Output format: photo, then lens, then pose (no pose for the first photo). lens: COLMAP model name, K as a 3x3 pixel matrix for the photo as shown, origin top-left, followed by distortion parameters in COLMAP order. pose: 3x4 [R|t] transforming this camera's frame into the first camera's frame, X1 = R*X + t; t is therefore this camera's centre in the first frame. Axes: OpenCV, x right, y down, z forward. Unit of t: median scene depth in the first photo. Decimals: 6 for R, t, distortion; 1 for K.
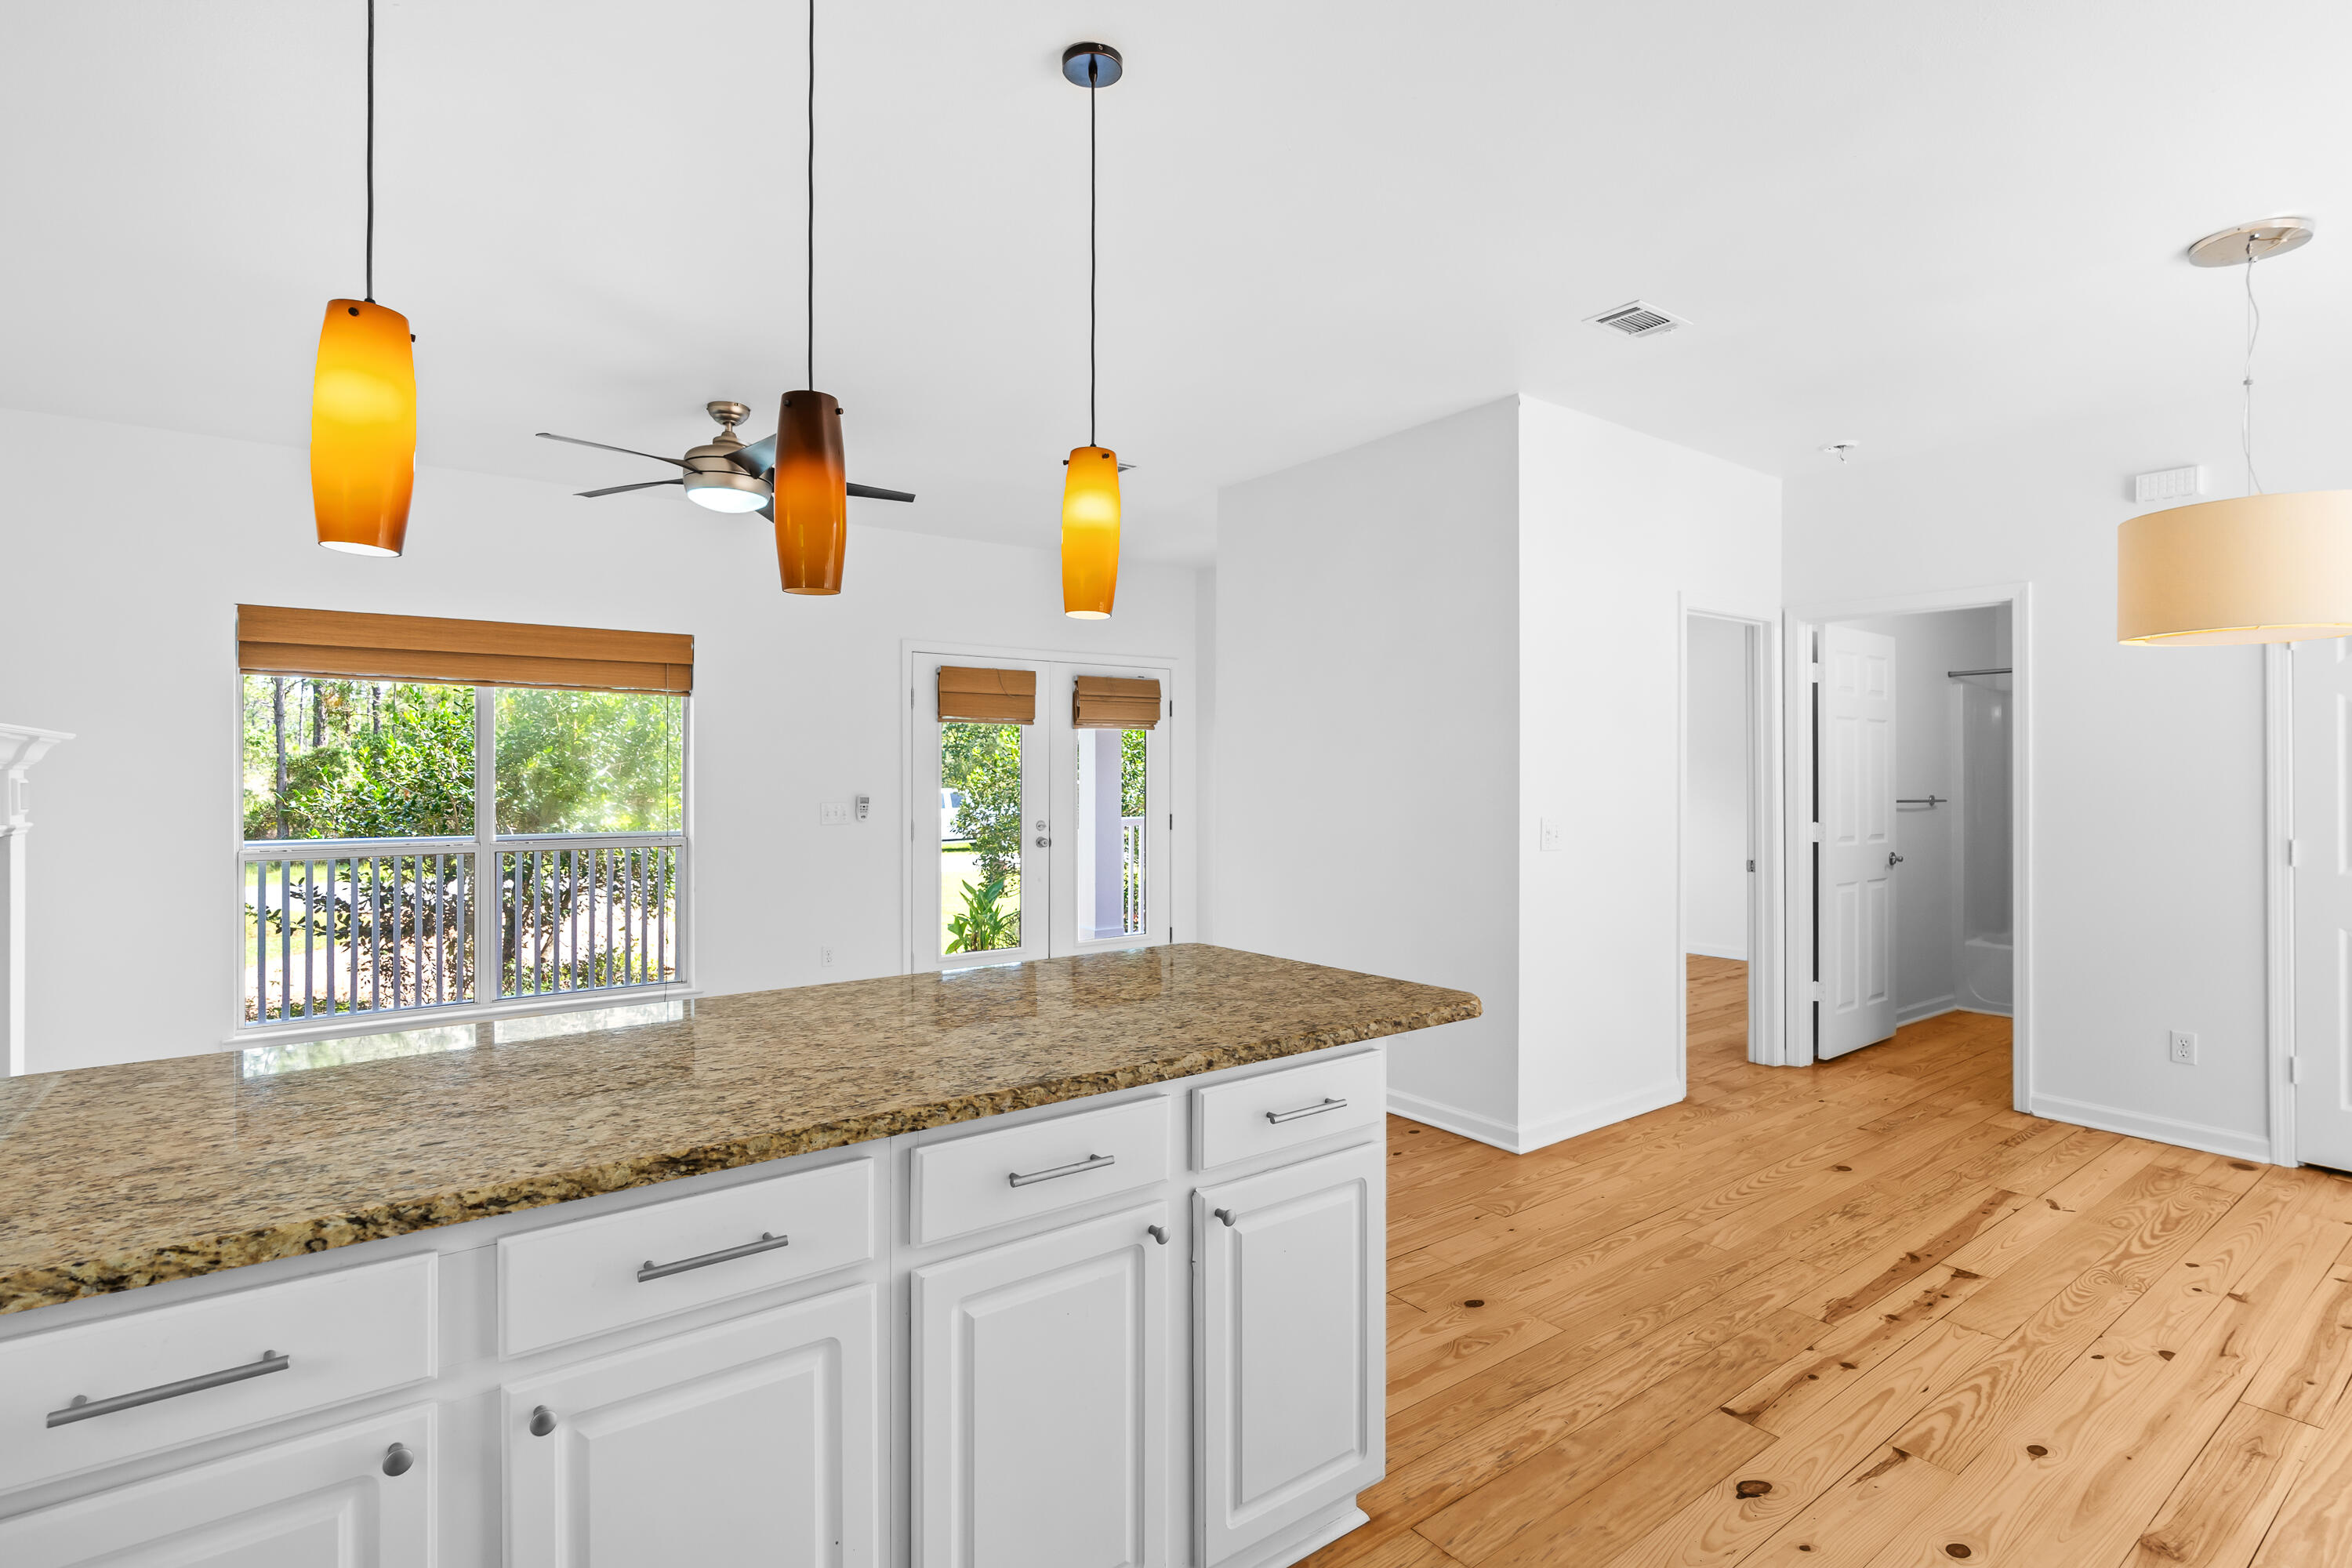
lens RADIAL K [[1129.2, 0, 1174.6], [0, 1129.2, 769.4], [0, 0, 1]] dist [-0.002533, 0.001052]
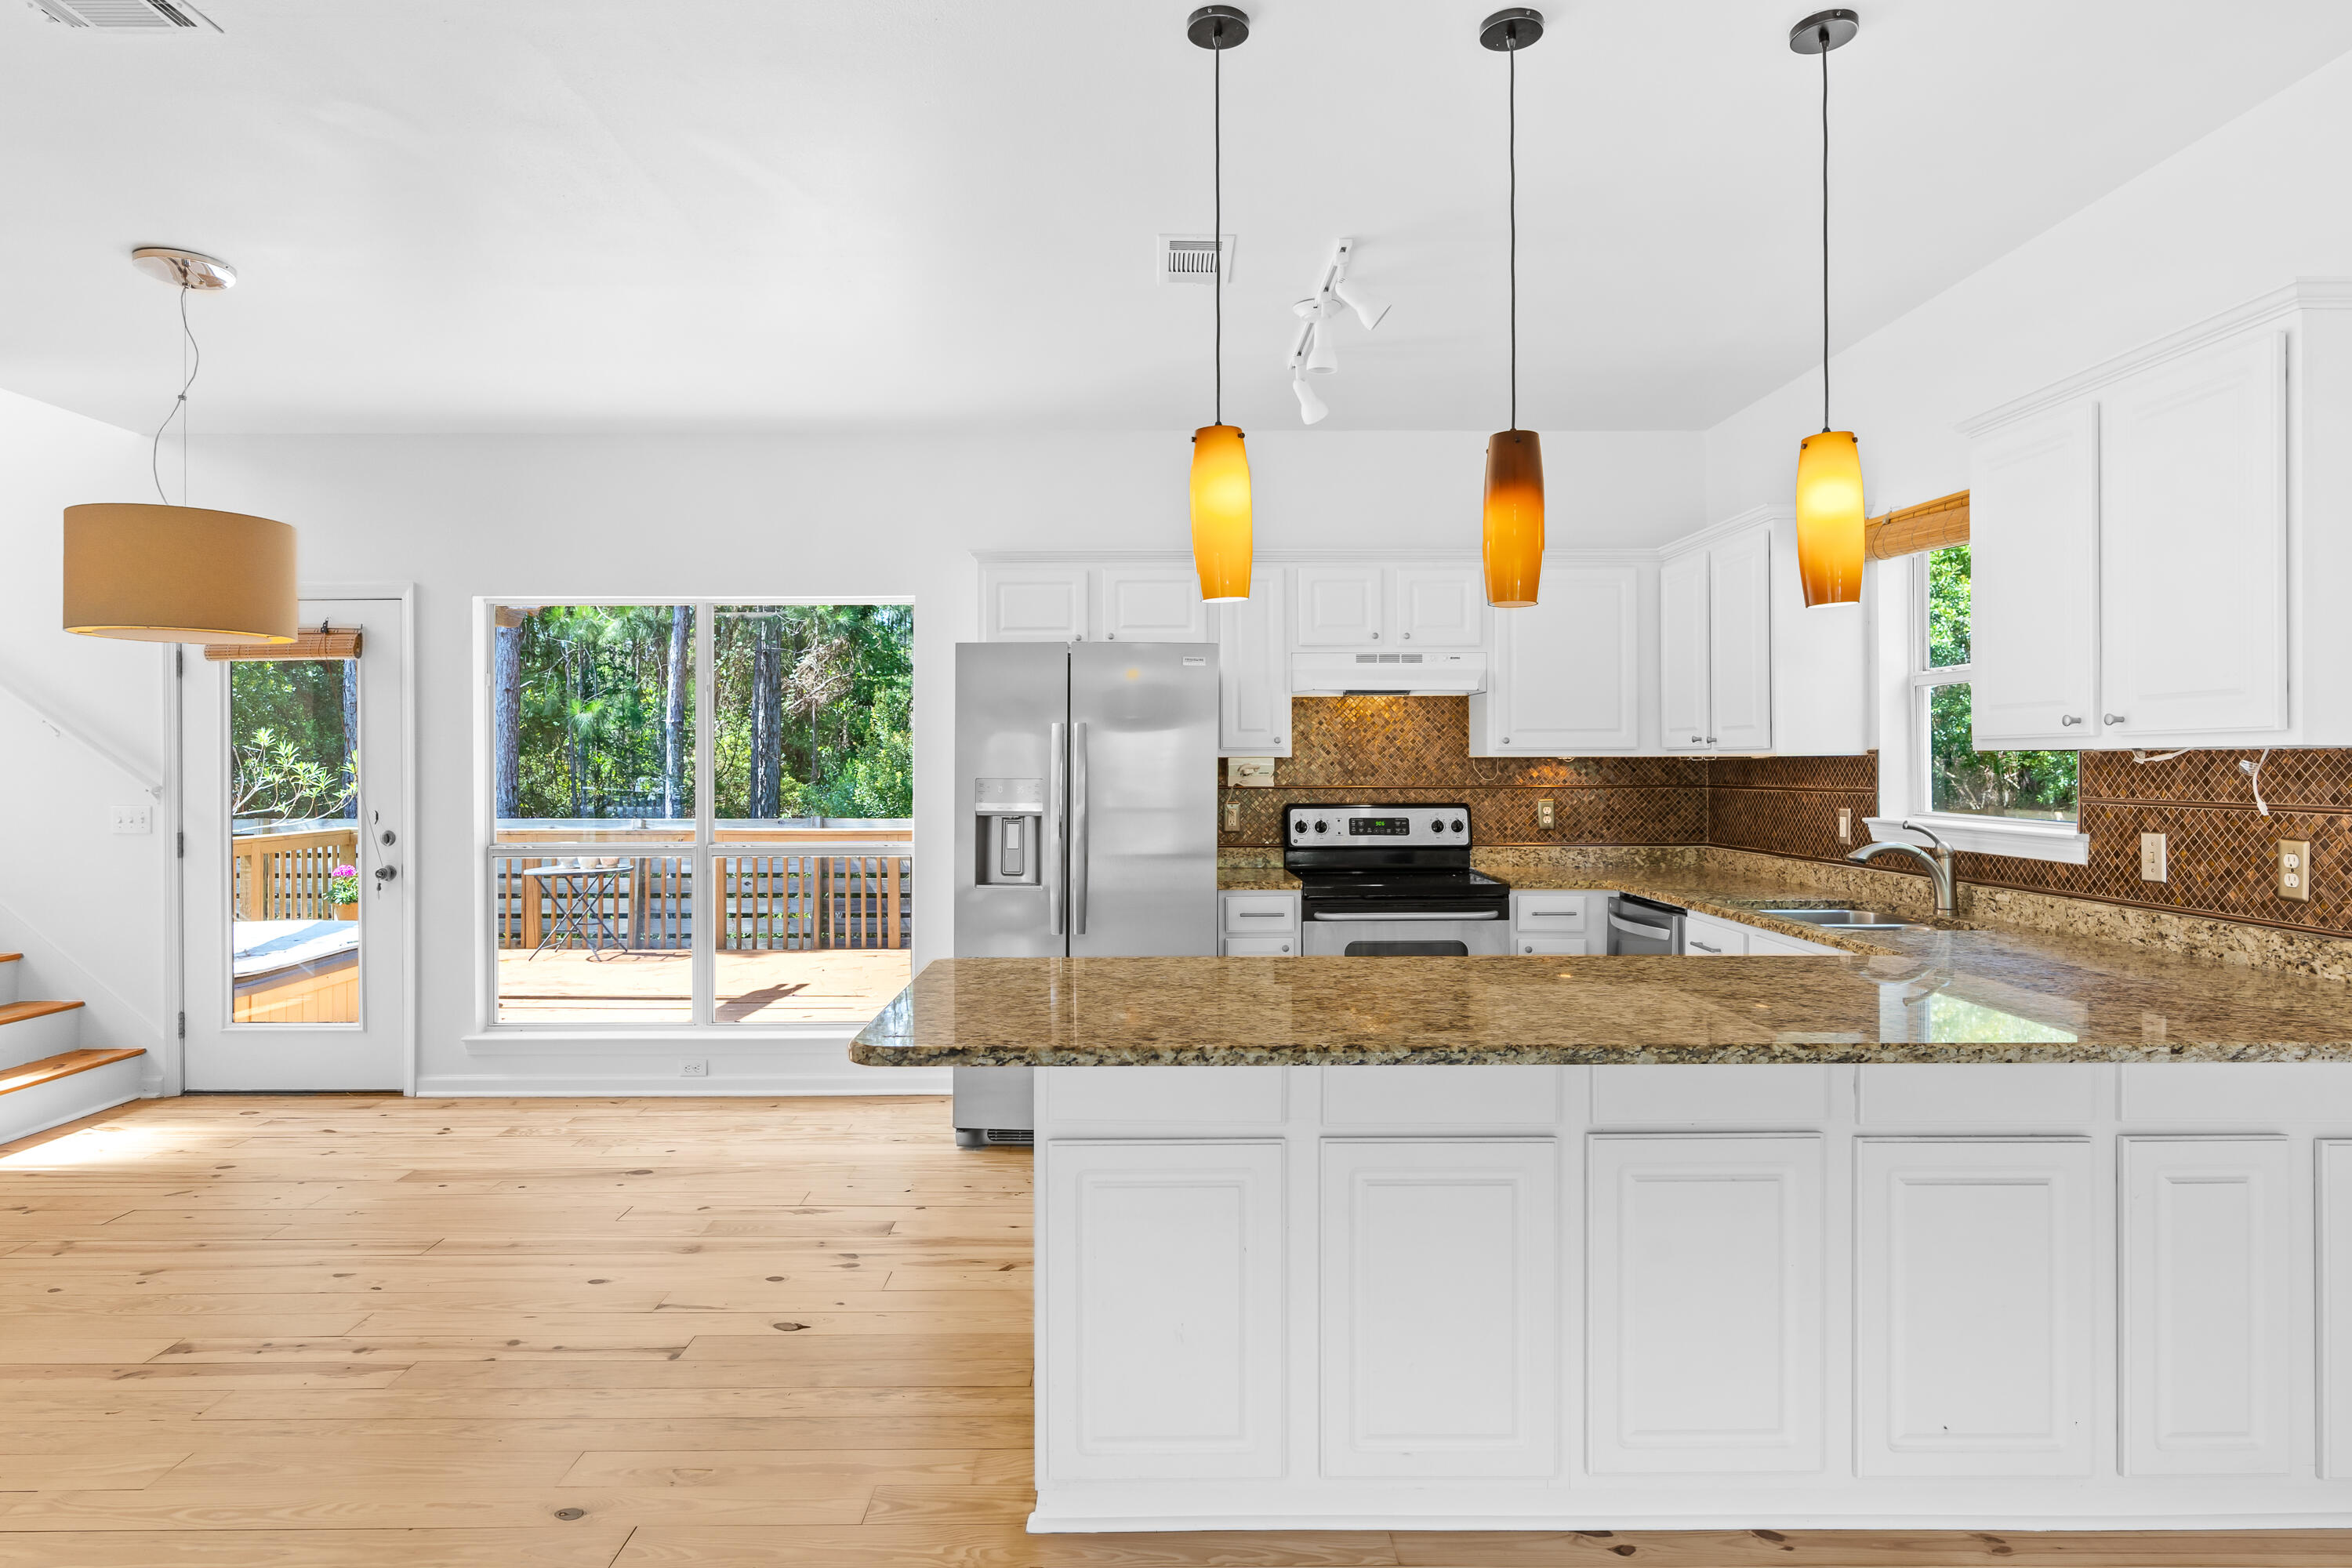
lens RADIAL K [[1314.4, 0, 1151.1], [0, 1314.4, 761.8], [0, 0, 1]] dist [-0.007601, 0.002273]
pose [[-0.802795, 0.001007, 0.596254, -0.370726], [-0.001024, 0.999995, -0.003067, 0.002357], [-0.596254, -0.003073, -0.802790, 1.033372]]
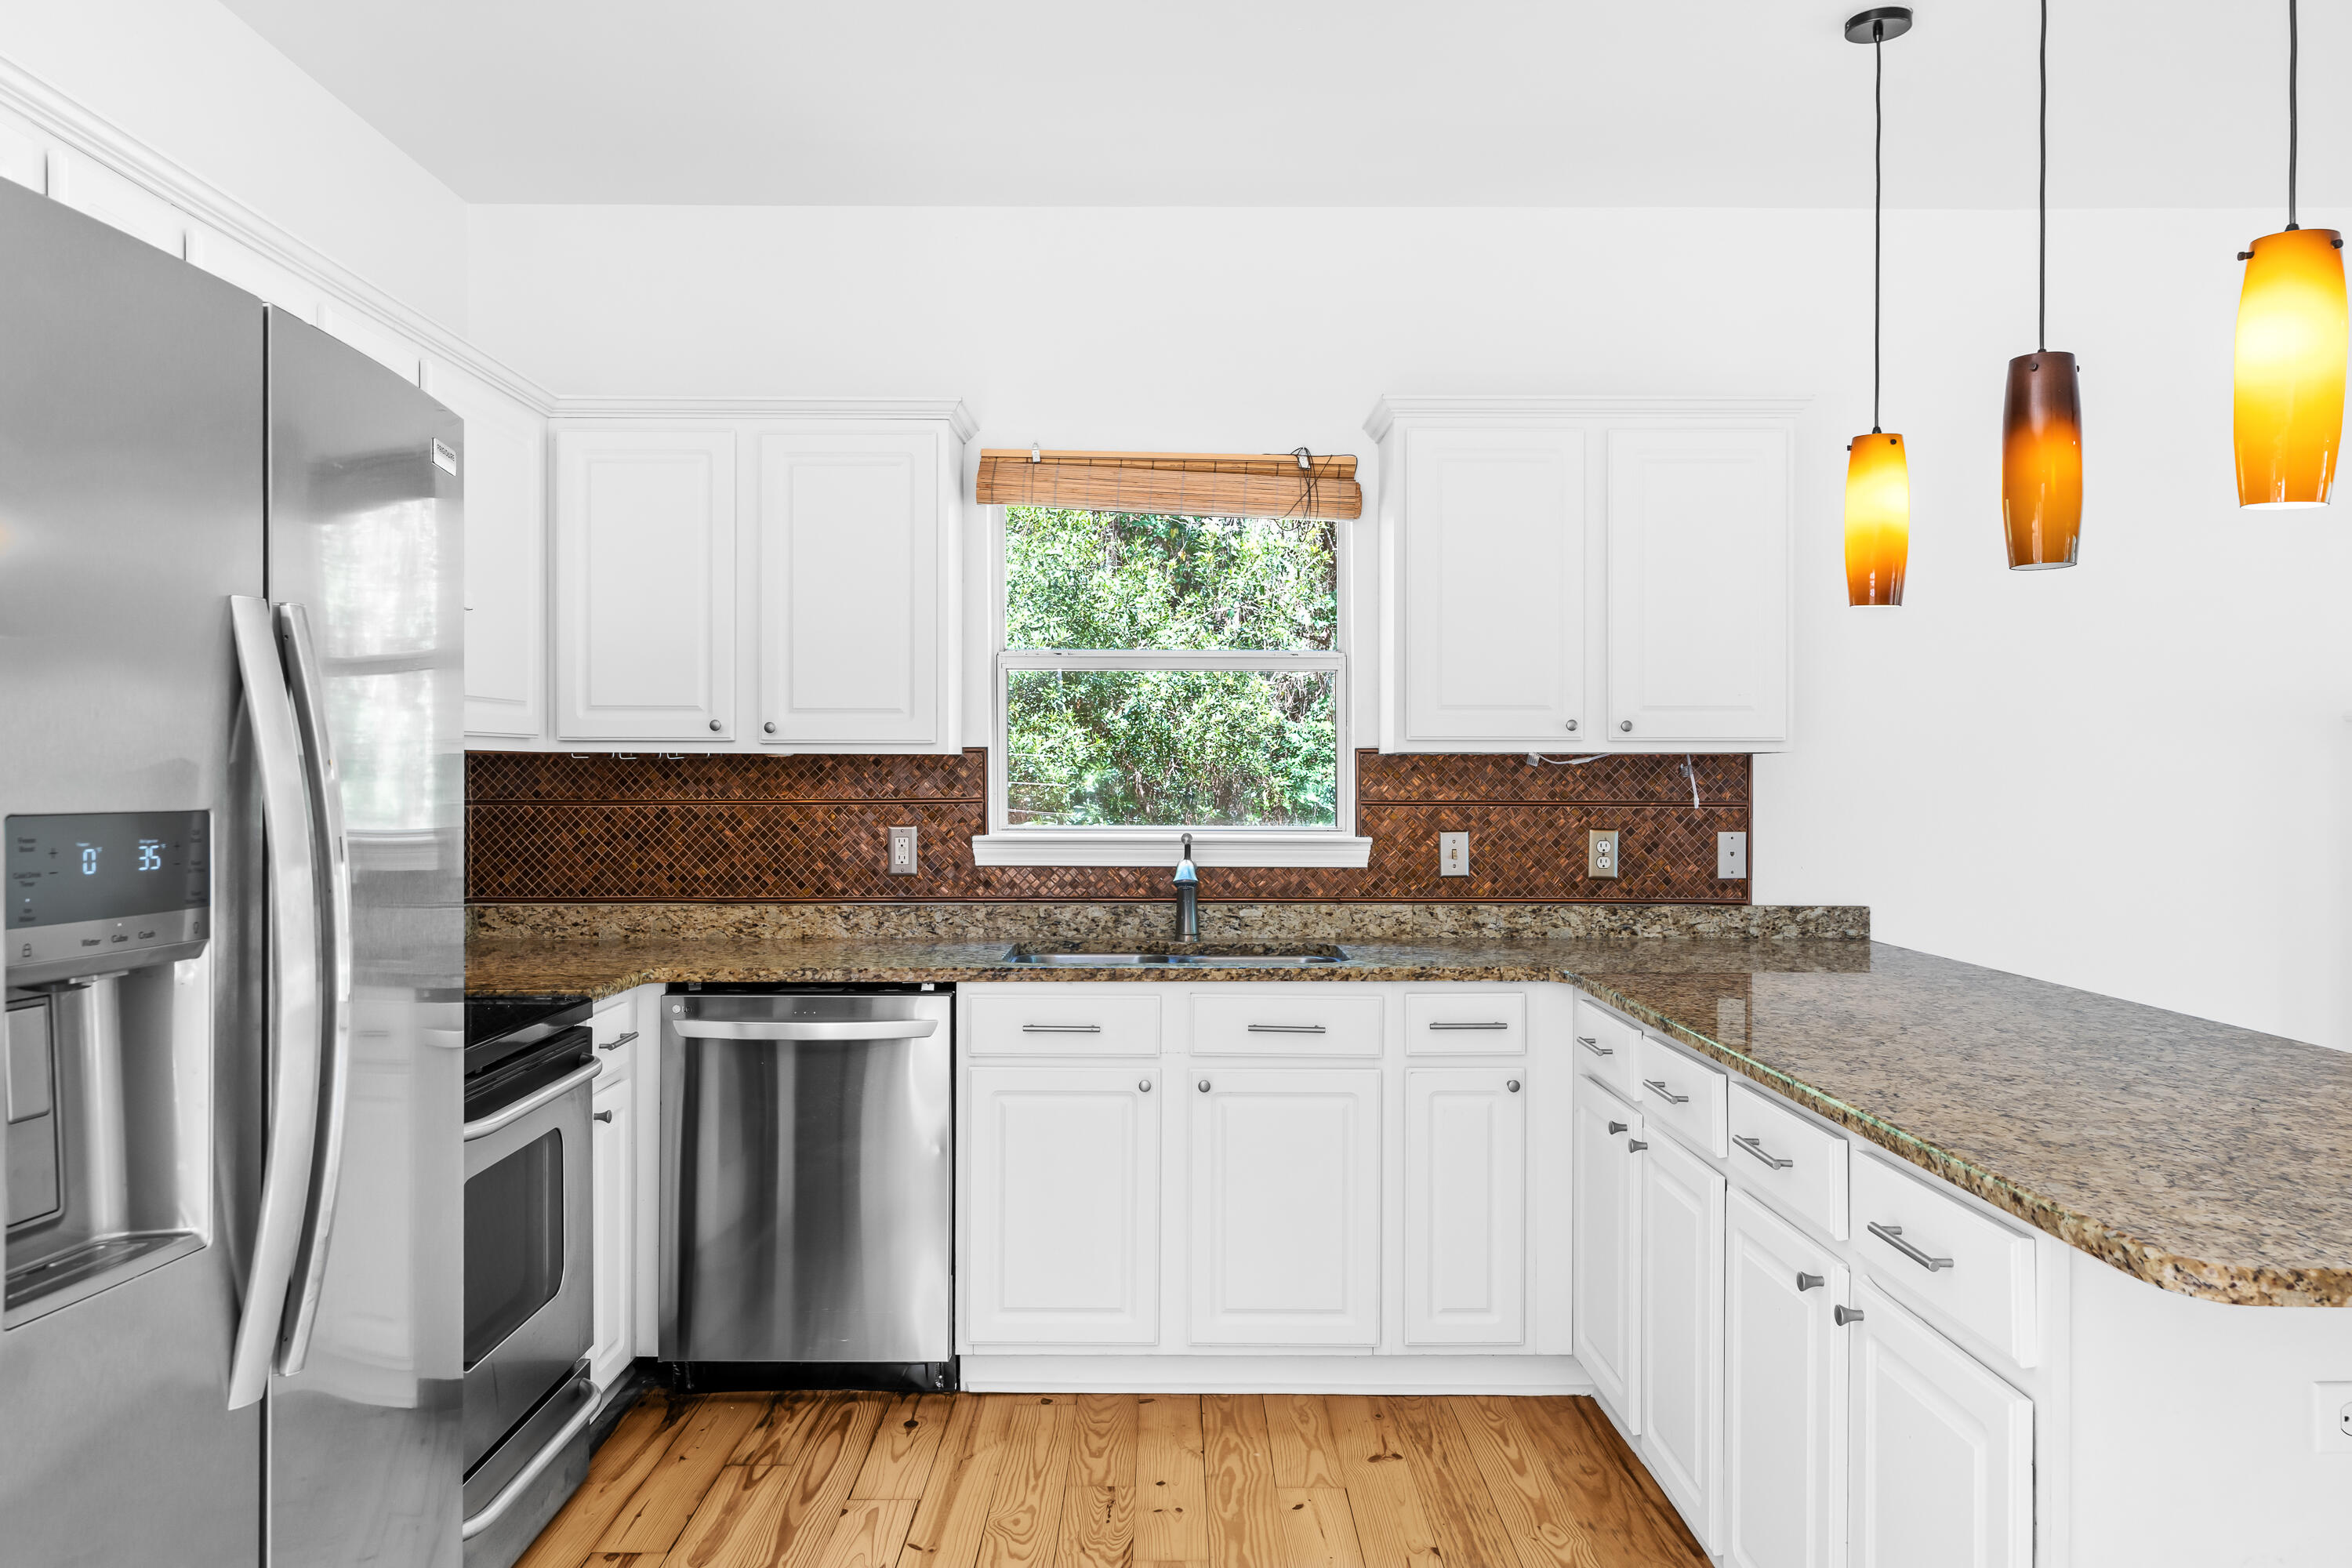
lens RADIAL K [[1687.5, 0, 1166.9], [0, 1687.5, 775.5], [0, 0, 1]] dist [-0.000898, -0.000354]
pose [[-0.597917, 0.000396, -0.801558, 0.548857], [-0.000092, 1.000000, 0.000563, 0.005487], [0.801558, 0.000410, -0.597917, 0.566283]]
